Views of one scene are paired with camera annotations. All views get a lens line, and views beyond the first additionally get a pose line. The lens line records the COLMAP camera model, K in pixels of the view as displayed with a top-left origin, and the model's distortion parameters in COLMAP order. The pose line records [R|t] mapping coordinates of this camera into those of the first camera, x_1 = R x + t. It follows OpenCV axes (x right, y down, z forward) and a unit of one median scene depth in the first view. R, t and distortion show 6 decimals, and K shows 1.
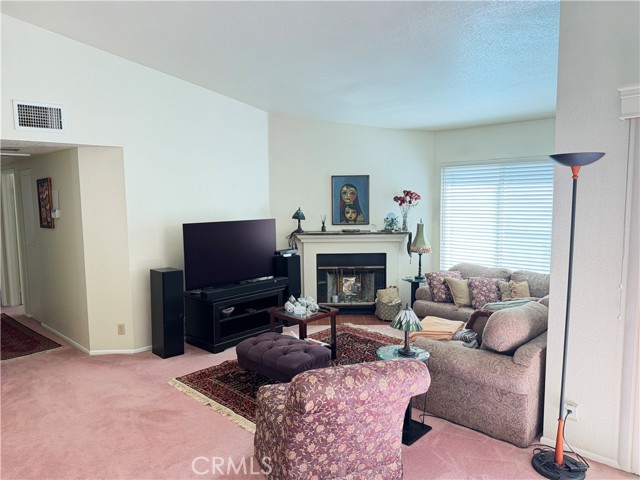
lens RADIAL K [[448.9, 0, 320.0], [0, 448.9, 240.0], [0, 0, 1]] dist [0.040353, -0.064348]
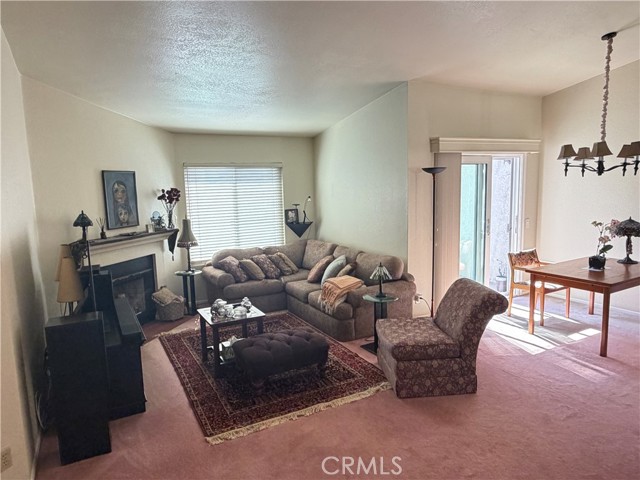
lens RADIAL K [[425.0, 0, 320.0], [0, 425.0, 240.0], [0, 0, 1]] dist [0.002990, 0.000743]
pose [[0.287454, -0.116970, 0.950625, -0.773340], [0.112857, 0.989737, 0.087657, -0.050708], [-0.951122, 0.082087, 0.297705, 0.501093]]
